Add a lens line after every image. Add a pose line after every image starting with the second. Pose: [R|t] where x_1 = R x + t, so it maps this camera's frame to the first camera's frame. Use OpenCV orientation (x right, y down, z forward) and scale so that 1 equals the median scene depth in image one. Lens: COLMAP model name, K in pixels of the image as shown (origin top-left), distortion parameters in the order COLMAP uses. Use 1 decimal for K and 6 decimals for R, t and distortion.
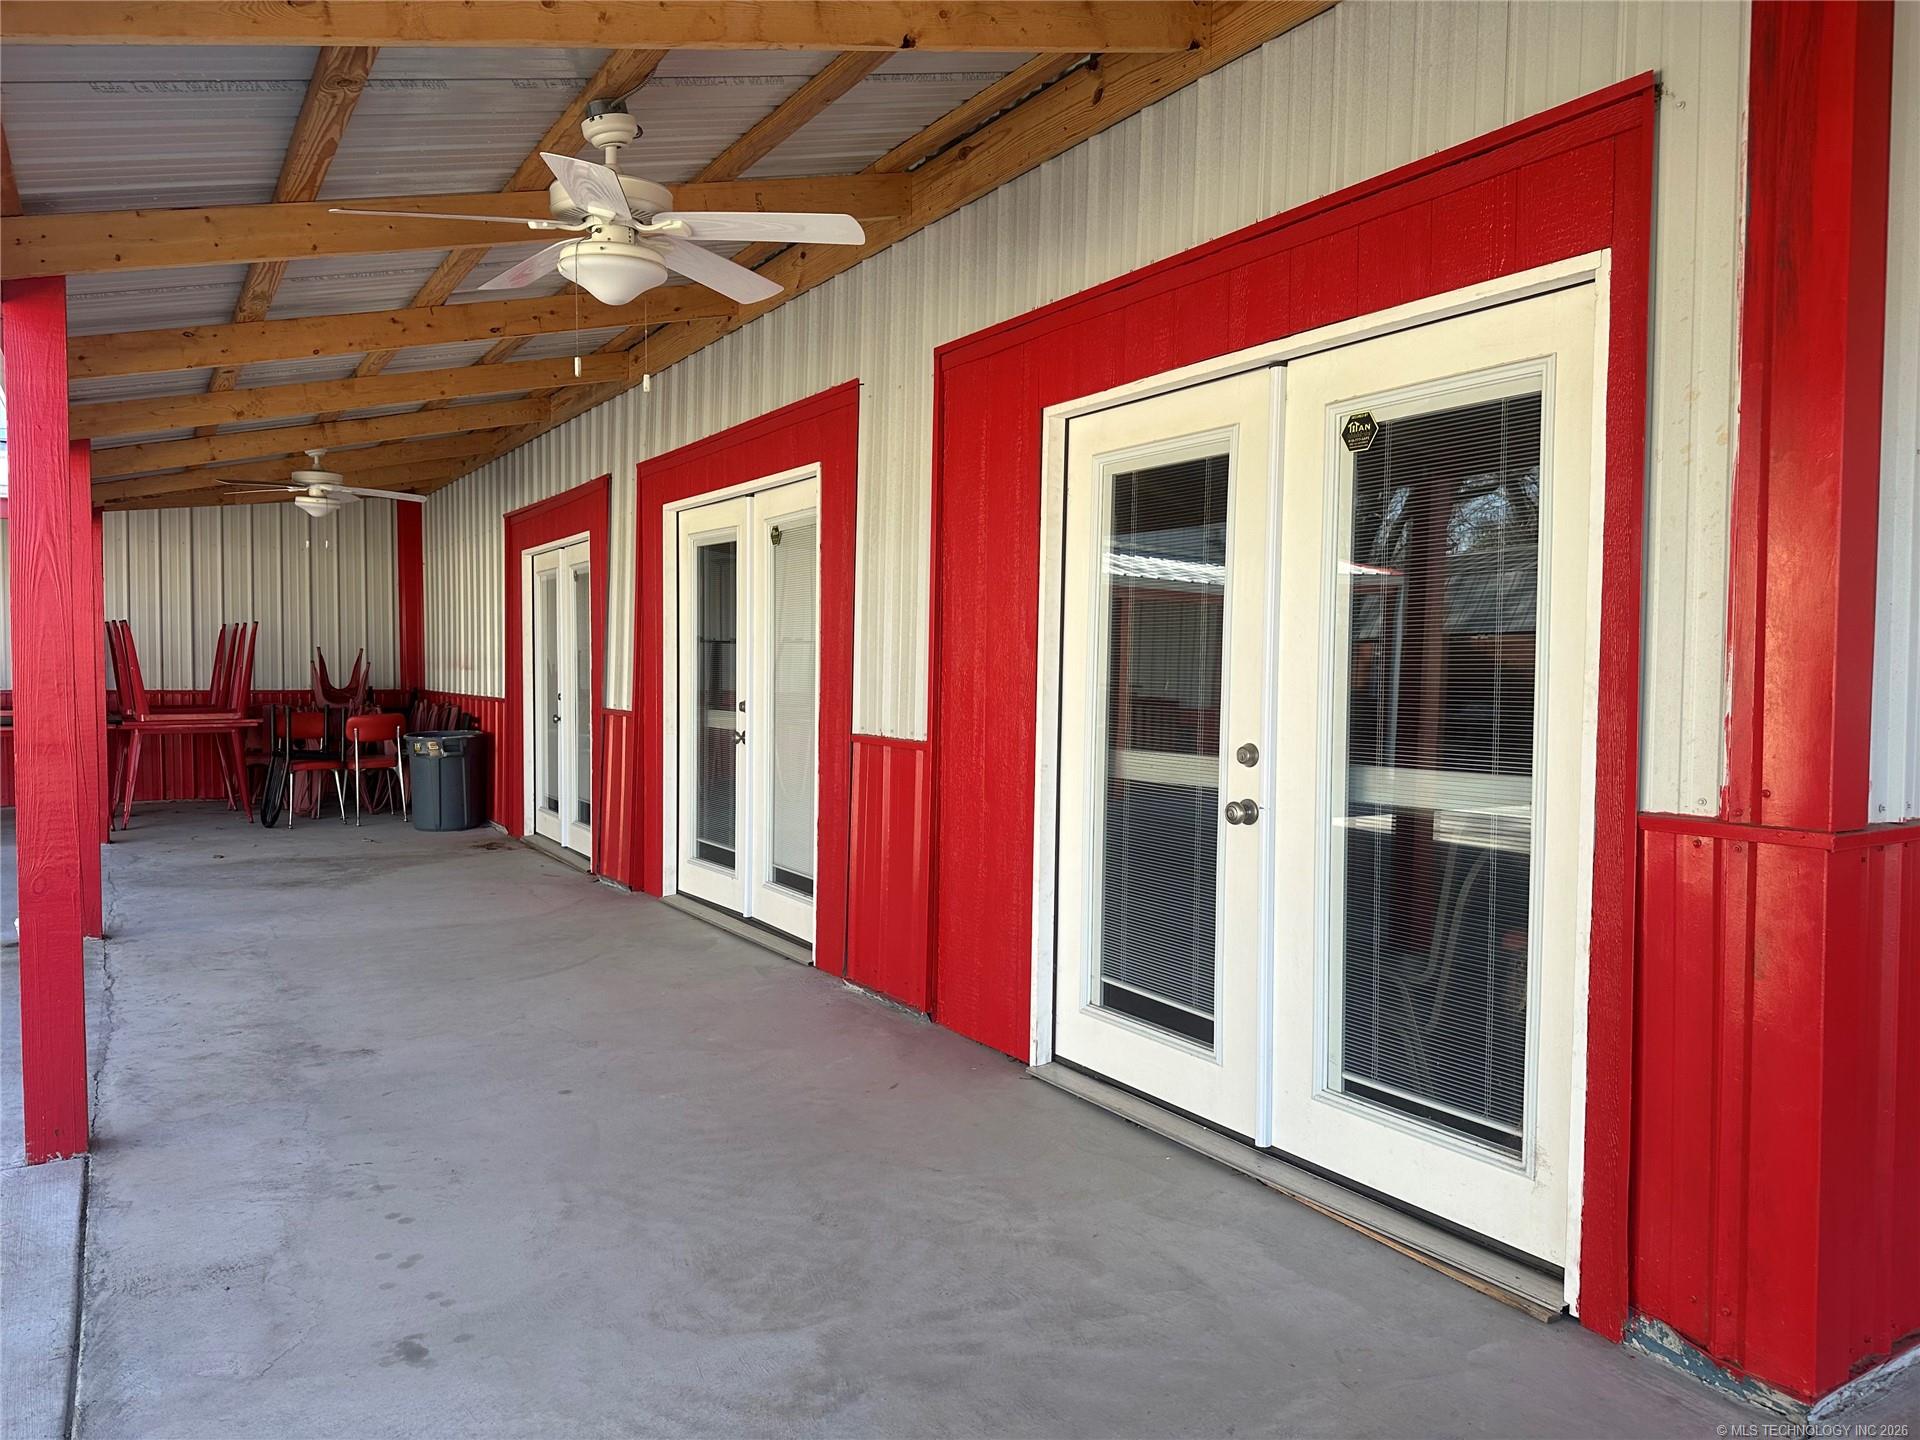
lens RADIAL K [[1340.3, 0, 960.0], [0, 1340.3, 720.0], [0, 0, 1]] dist [-0.026616, -0.000326]
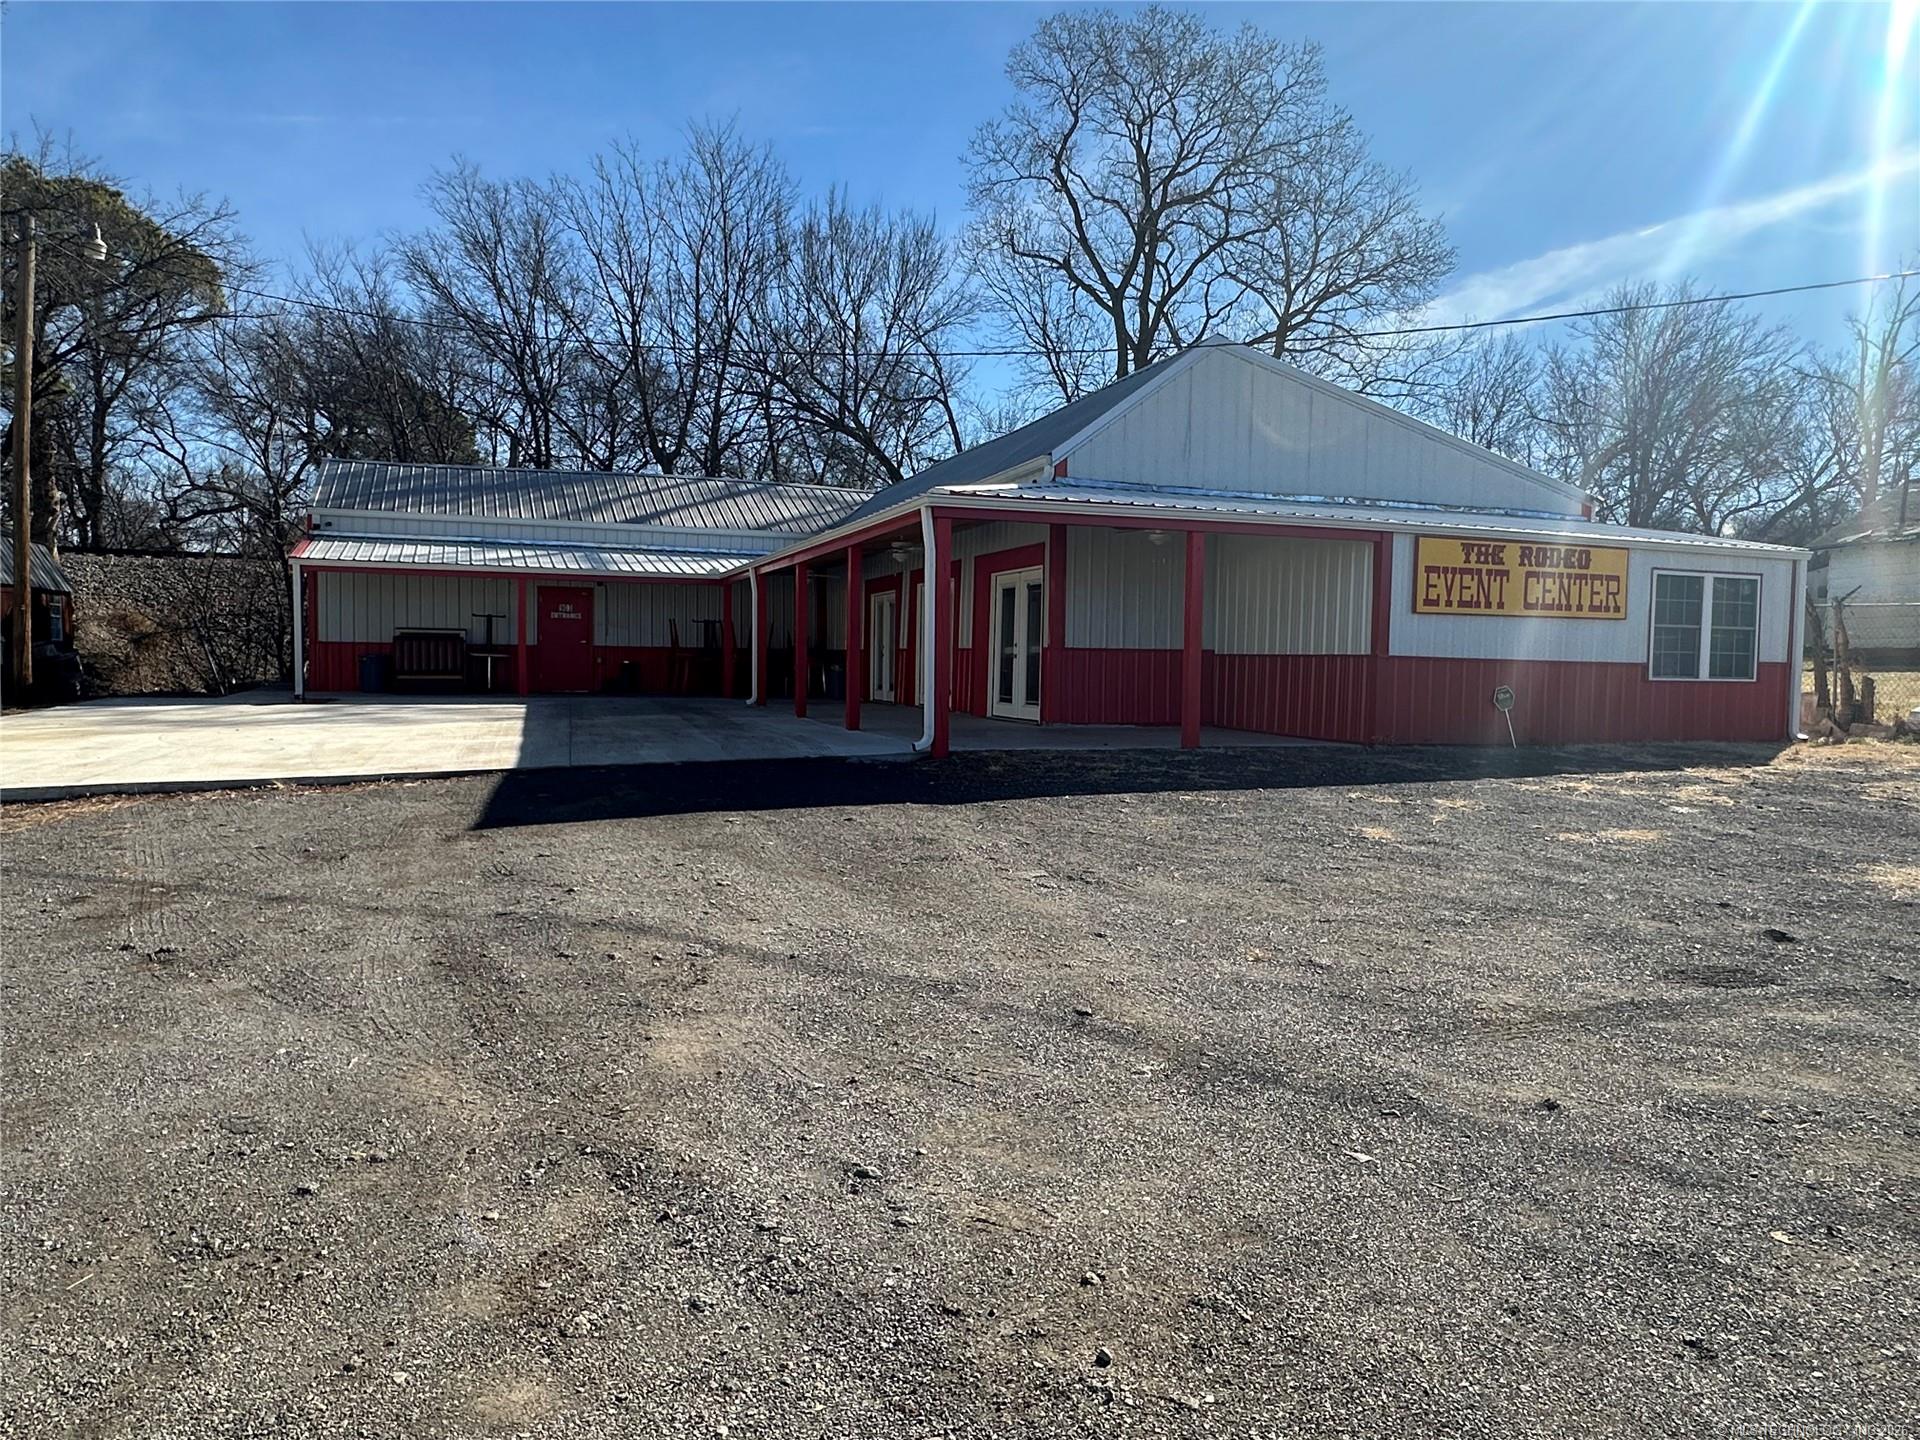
lens RADIAL K [[1224.0, 0, 960.0], [0, 1224.0, 720.0], [0, 0, 1]] dist [0.000005, -0.000011]
pose [[0.976621, 0.020225, -0.214016, 0.446434], [-0.018717, 0.999784, 0.009069, 0.120864], [0.214153, -0.004851, 0.976788, -1.605344]]
